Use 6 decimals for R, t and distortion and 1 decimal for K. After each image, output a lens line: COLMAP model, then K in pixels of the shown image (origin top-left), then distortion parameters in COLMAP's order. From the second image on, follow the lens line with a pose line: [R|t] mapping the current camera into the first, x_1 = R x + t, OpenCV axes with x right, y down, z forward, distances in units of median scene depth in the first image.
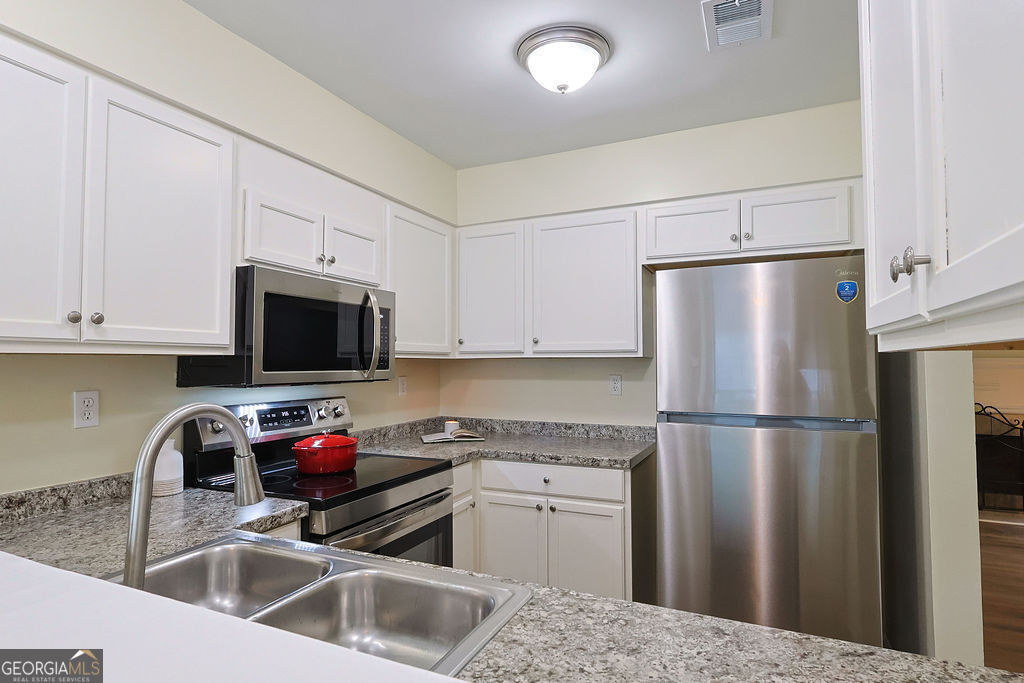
lens RADIAL K [[546.5, 0, 512.0], [0, 546.5, 341.5], [0, 0, 1]] dist [-0.000375, 0.000175]
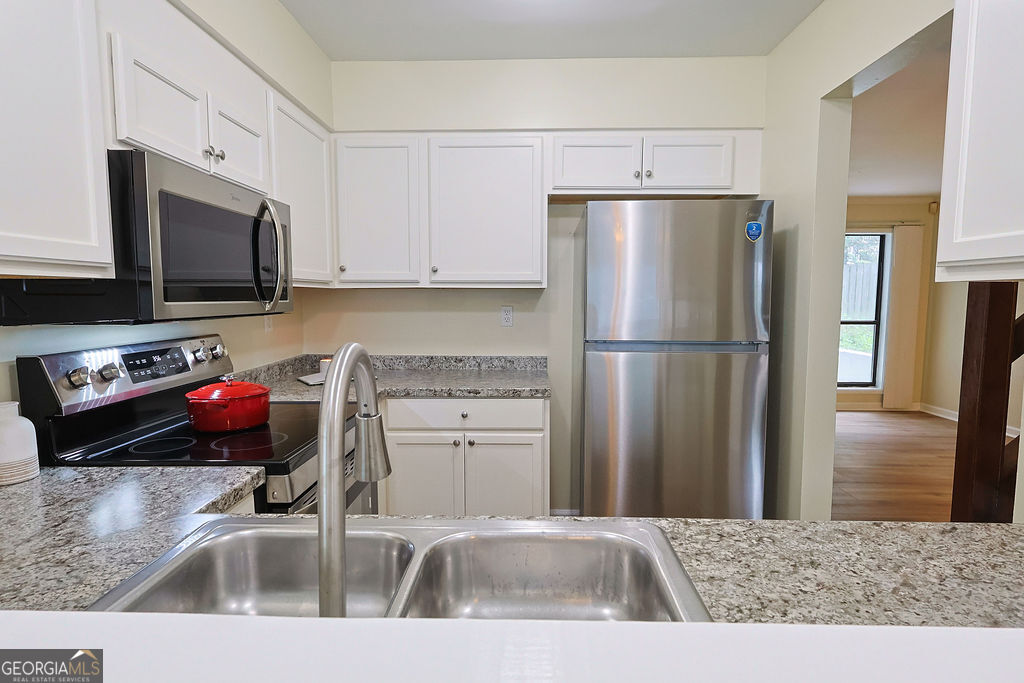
lens RADIAL K [[542.0, 0, 512.0], [0, 542.0, 341.5], [0, 0, 1]] dist [-0.000534, -0.000020]
pose [[0.917316, -0.030158, 0.397017, -0.239065], [-0.018802, 0.992734, 0.118854, 0.009537], [-0.397716, -0.116492, 0.910083, 0.111296]]
